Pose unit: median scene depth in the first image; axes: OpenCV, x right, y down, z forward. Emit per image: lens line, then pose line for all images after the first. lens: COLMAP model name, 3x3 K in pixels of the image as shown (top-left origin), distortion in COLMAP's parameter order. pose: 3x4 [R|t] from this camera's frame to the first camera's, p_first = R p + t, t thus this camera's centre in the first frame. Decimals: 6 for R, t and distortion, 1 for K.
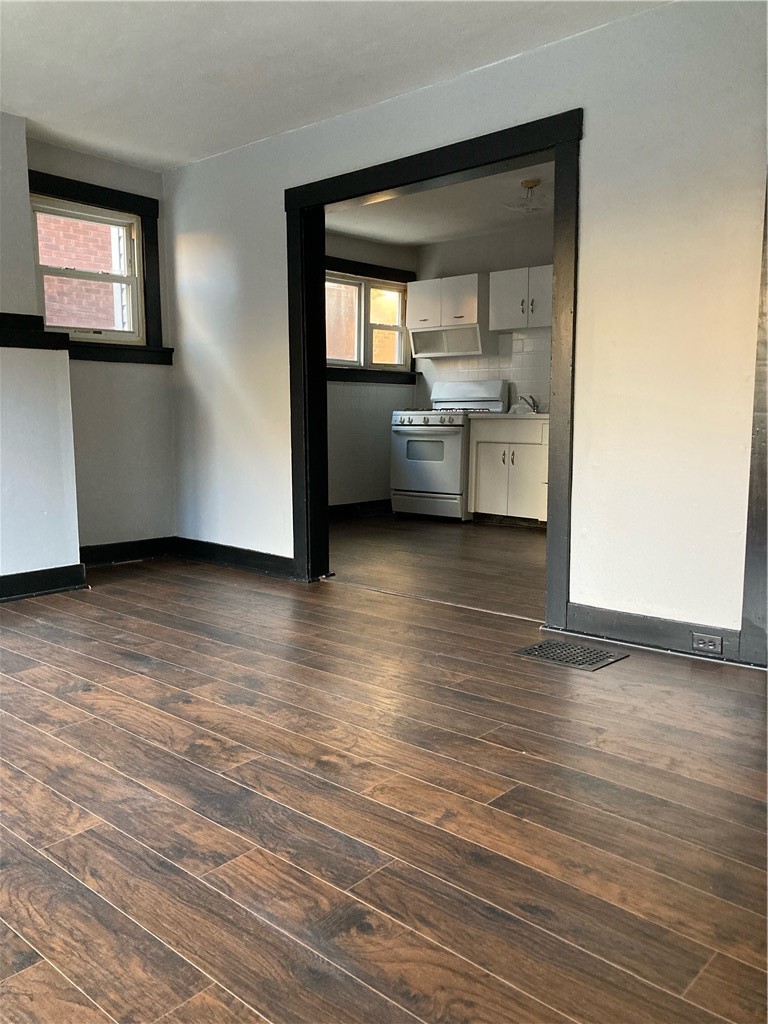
lens RADIAL K [[850.9, 0, 384.0], [0, 850.9, 512.0], [0, 0, 1]] dist [0.157170, -0.002146]
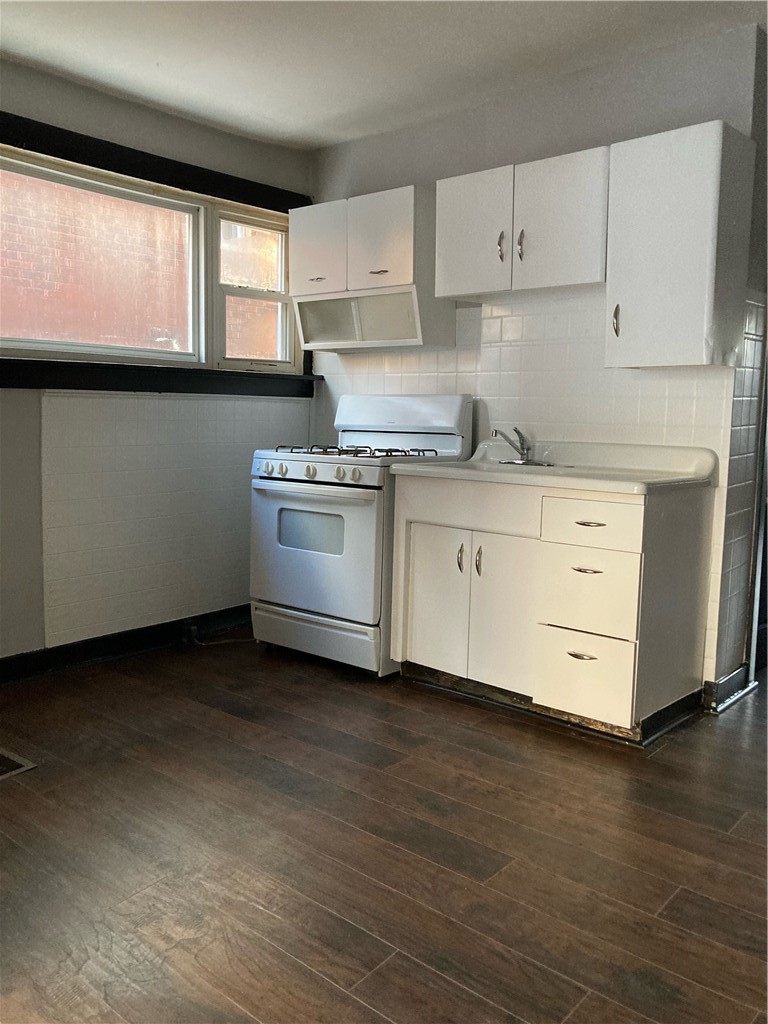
lens RADIAL K [[850.9, 0, 384.0], [0, 850.9, 512.0], [0, 0, 1]] dist [0.157170, -0.002146]
pose [[0.999619, 0.007579, 0.026534, 0.077396], [-0.007705, 0.999960, 0.004619, -0.084411], [-0.026498, -0.004822, 0.999637, 0.478334]]
